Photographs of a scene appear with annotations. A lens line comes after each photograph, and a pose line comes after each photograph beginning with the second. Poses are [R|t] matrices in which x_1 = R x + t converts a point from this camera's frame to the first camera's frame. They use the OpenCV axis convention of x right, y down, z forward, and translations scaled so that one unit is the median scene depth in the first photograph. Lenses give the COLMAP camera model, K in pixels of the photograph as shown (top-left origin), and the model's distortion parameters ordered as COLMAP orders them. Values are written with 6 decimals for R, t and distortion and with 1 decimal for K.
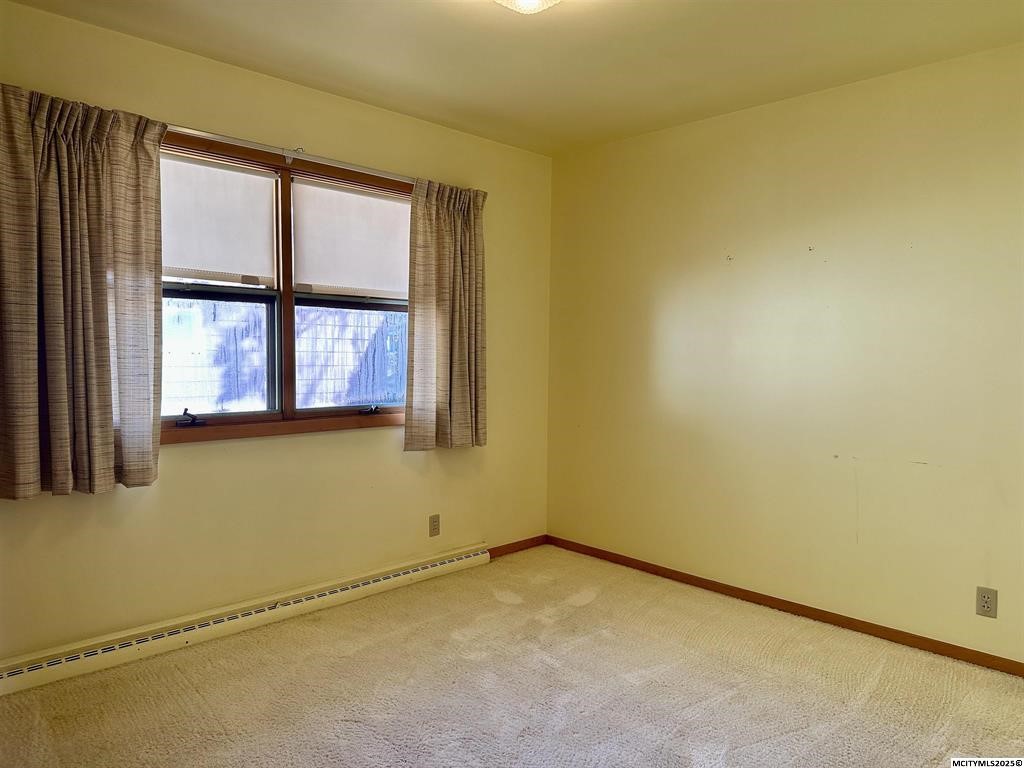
lens RADIAL K [[720.1, 0, 511.2], [0, 720.1, 376.9], [0, 0, 1]] dist [0.071447, -0.067492]
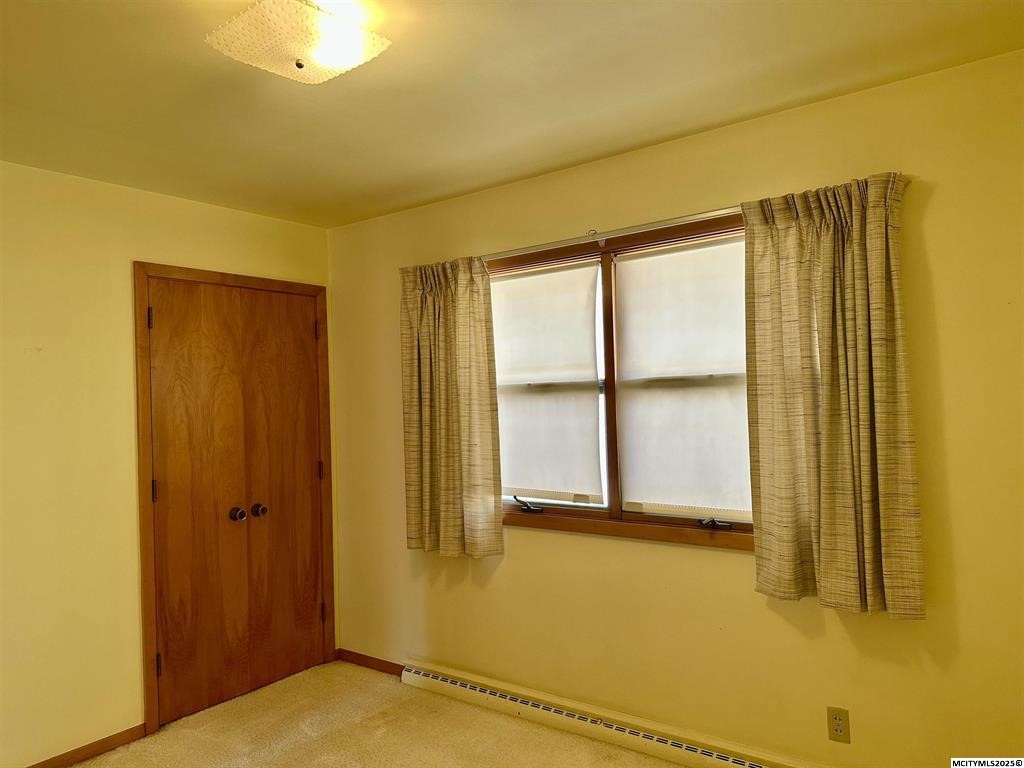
lens RADIAL K [[720.1, 0, 511.2], [0, 720.1, 376.9], [0, 0, 1]] dist [0.071447, -0.067492]
pose [[0.136592, -0.044148, -0.989643, 0.588190], [0.001553, 0.999015, -0.044352, -0.080520], [0.990626, 0.004521, 0.136526, 0.745333]]
